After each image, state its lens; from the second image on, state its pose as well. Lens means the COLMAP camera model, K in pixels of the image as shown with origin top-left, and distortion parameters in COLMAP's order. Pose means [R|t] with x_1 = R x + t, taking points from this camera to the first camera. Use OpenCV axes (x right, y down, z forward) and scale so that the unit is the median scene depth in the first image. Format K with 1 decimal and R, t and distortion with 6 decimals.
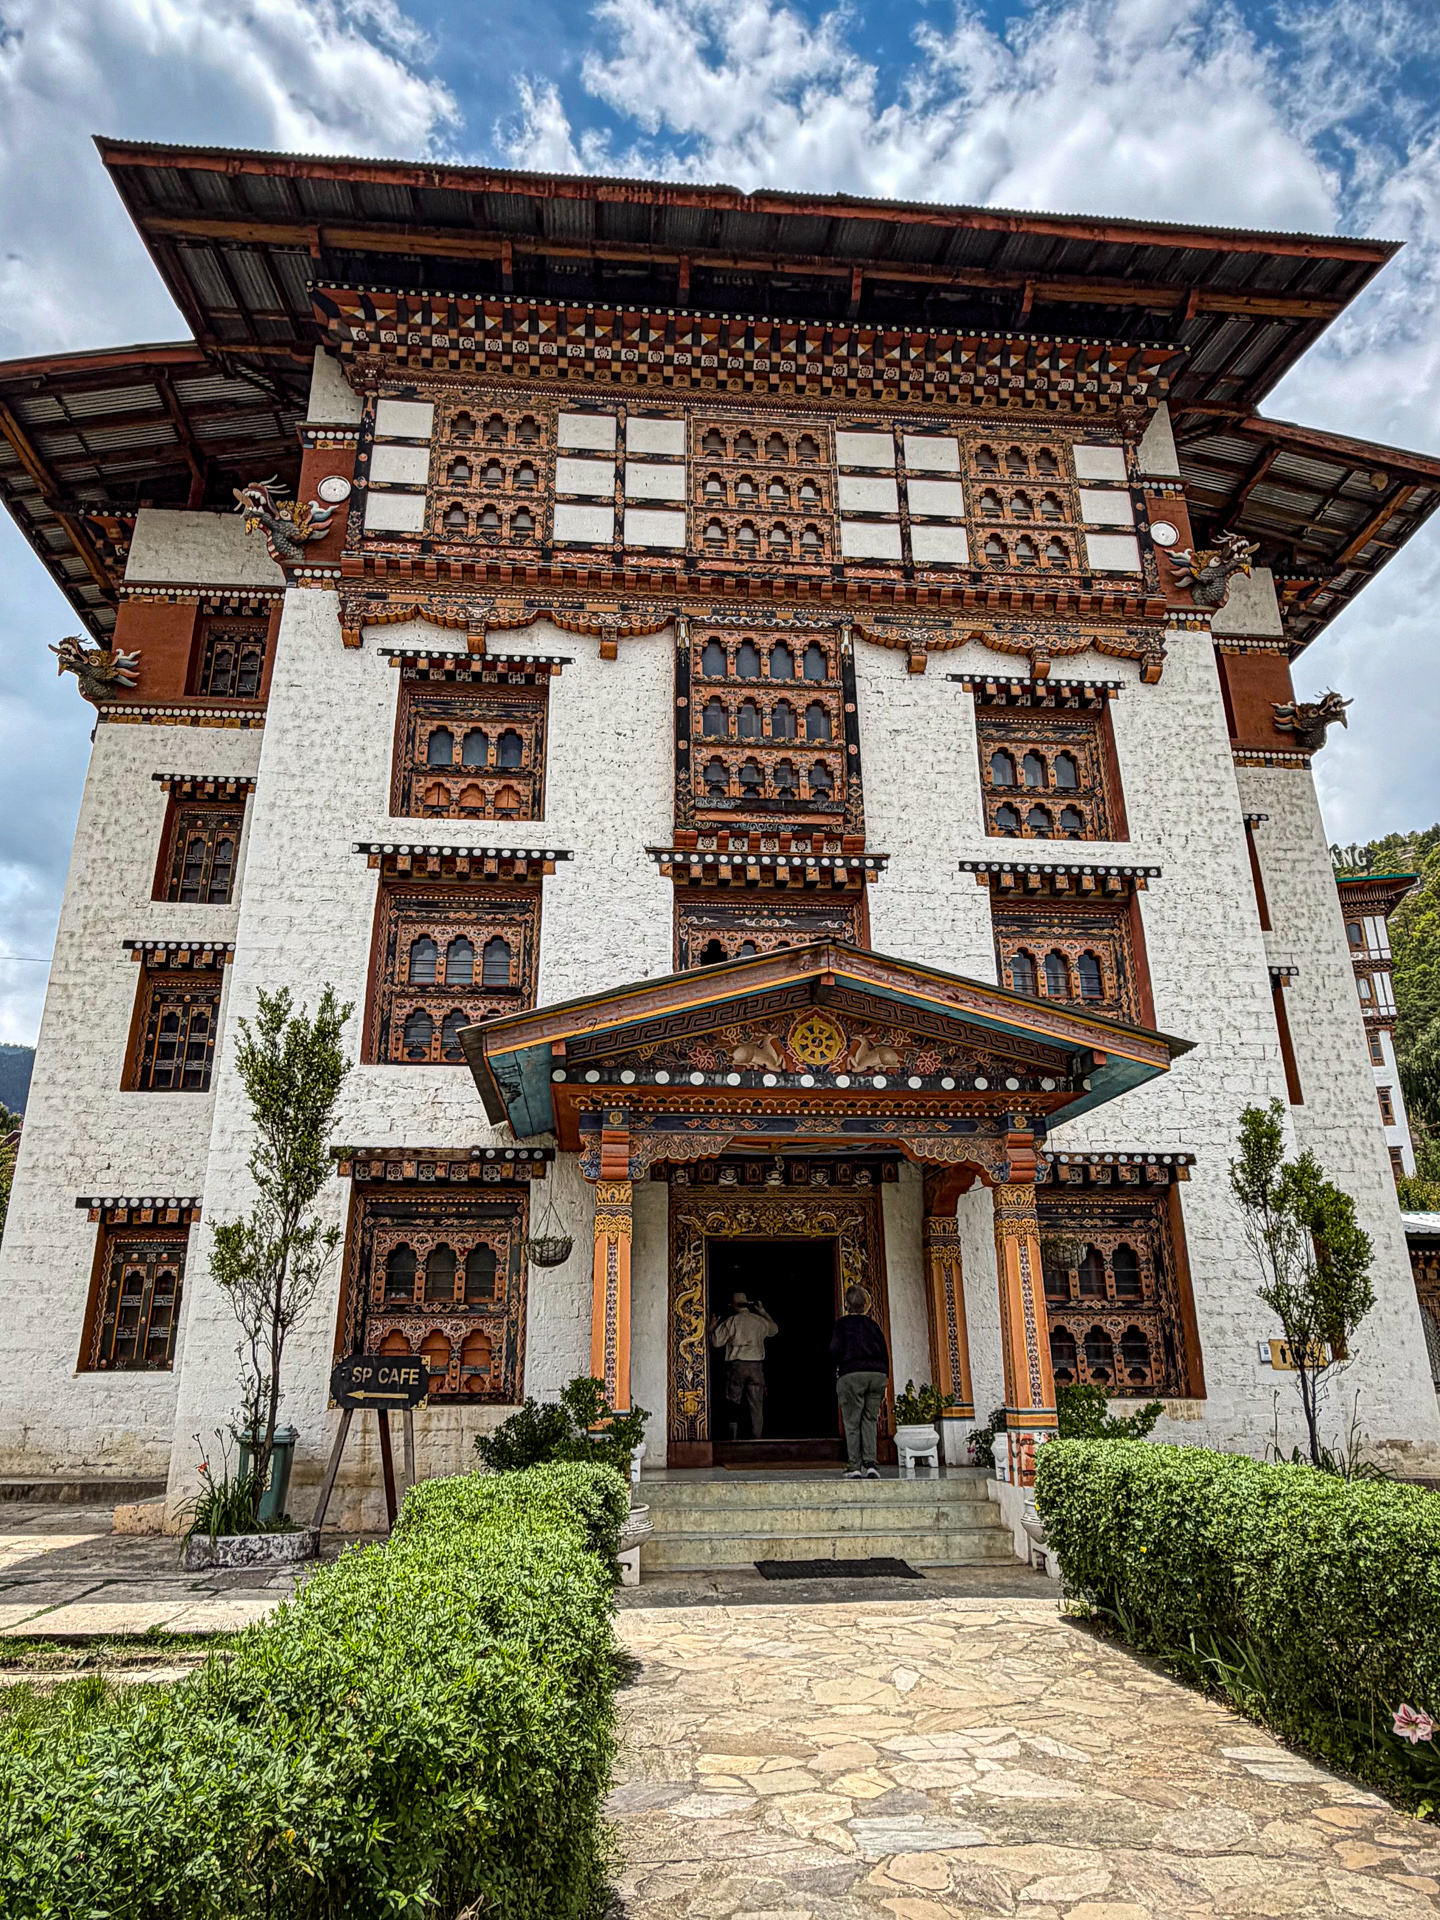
lens RADIAL K [[1208.7, 0, 720.0], [0, 1208.7, 960.0], [0, 0, 1]] dist [0.071429, -0.129791]
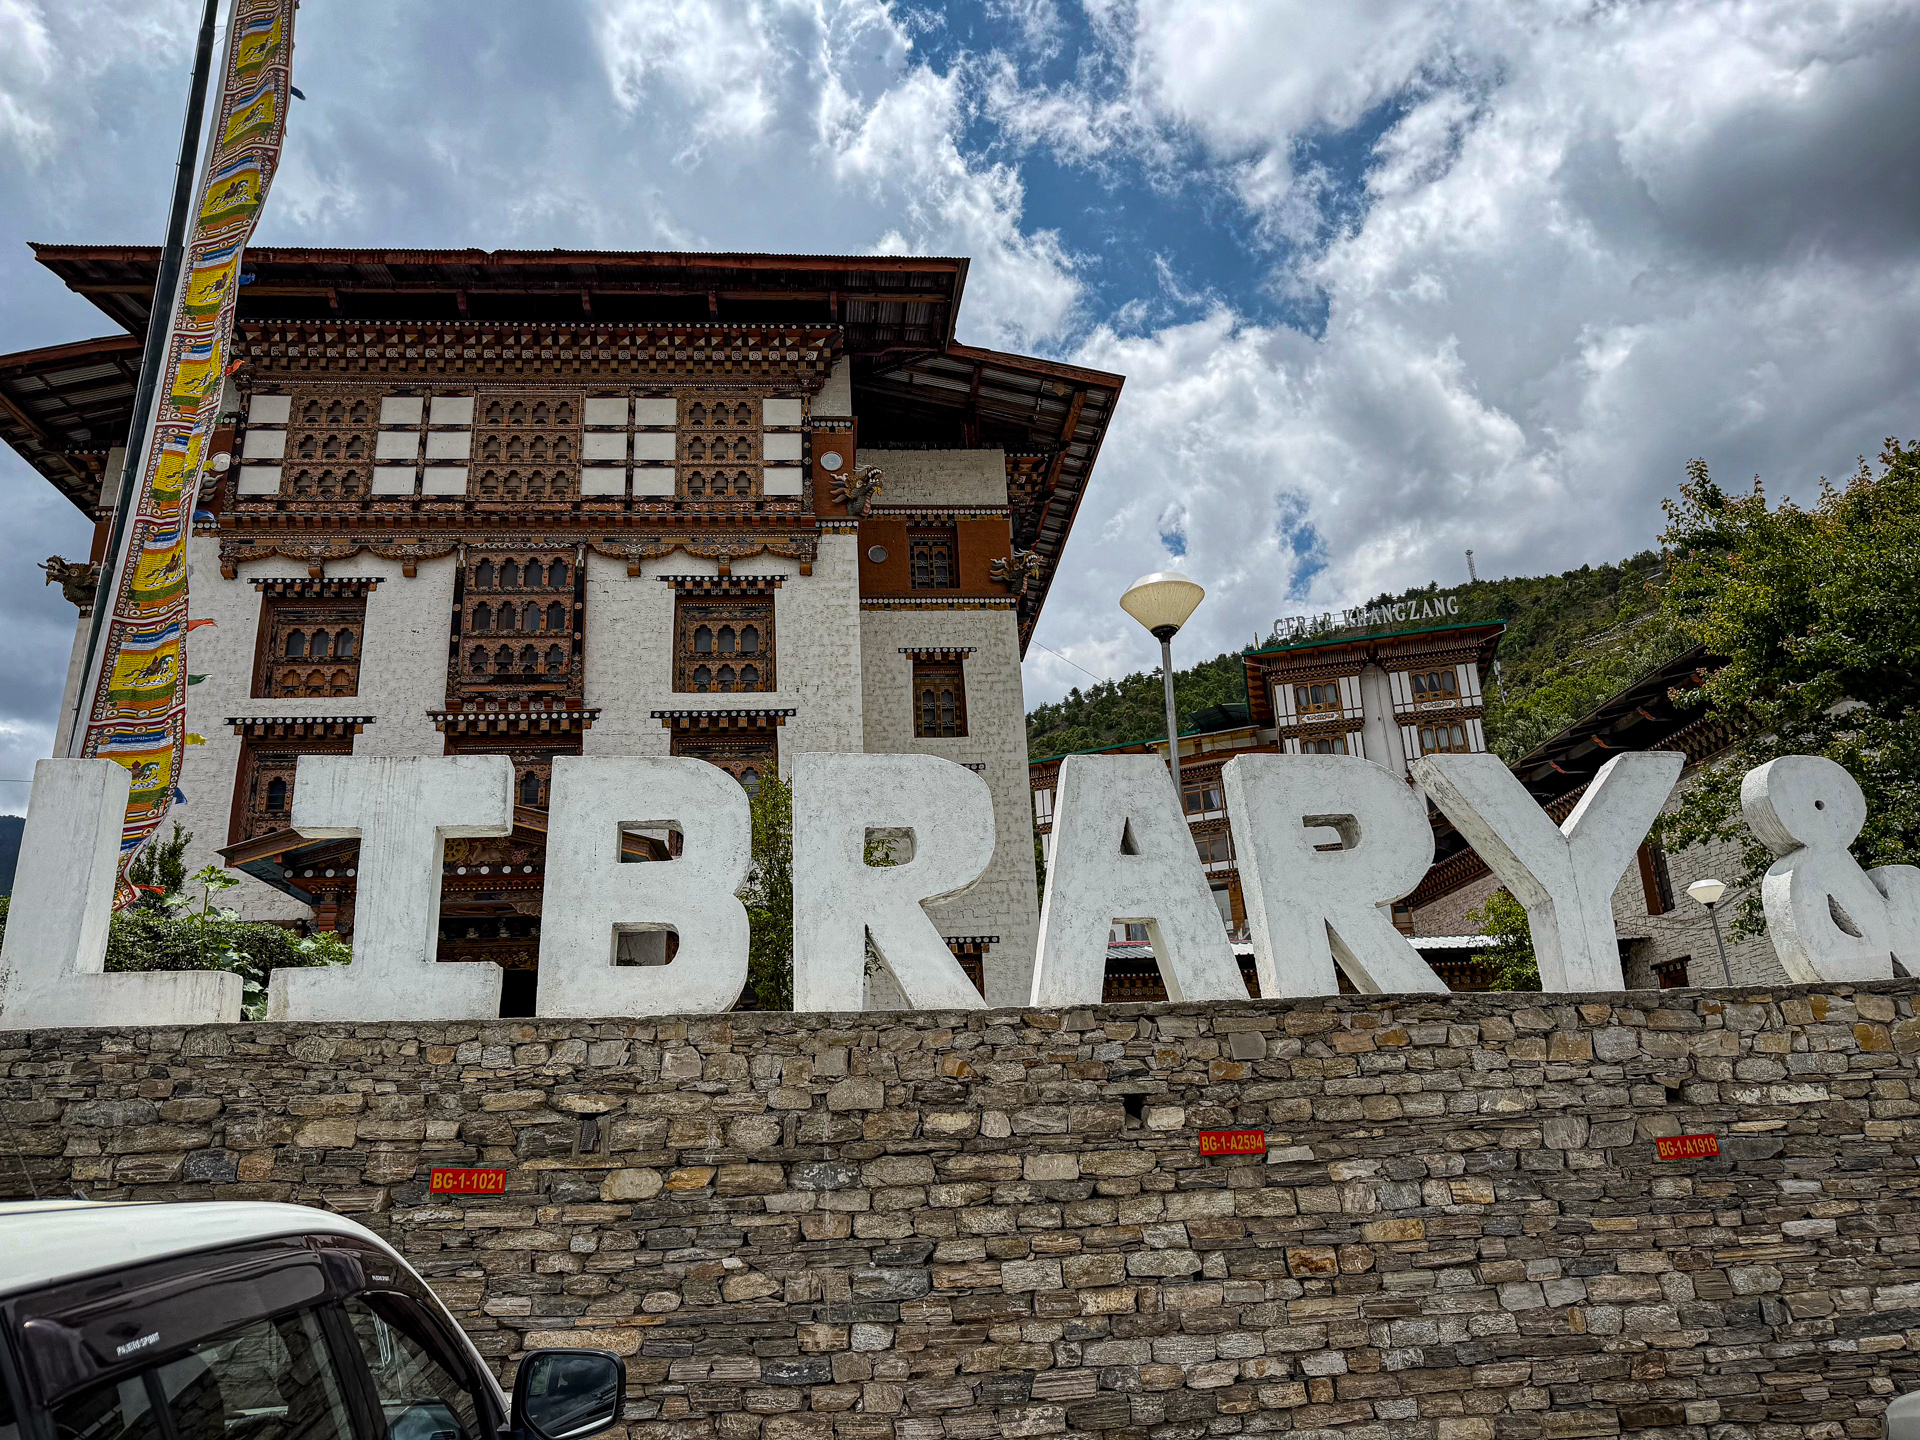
lens RADIAL K [[1344.0, 0, 960.6], [0, 1344.0, 749.2], [0, 0, 1]] dist [-0.001081, -0.043207]
pose [[0.999193, -0.037427, 0.014565, 0.522964], [0.037010, 0.998924, 0.027934, -0.064815], [-0.015595, -0.027373, 0.999504, -0.595289]]
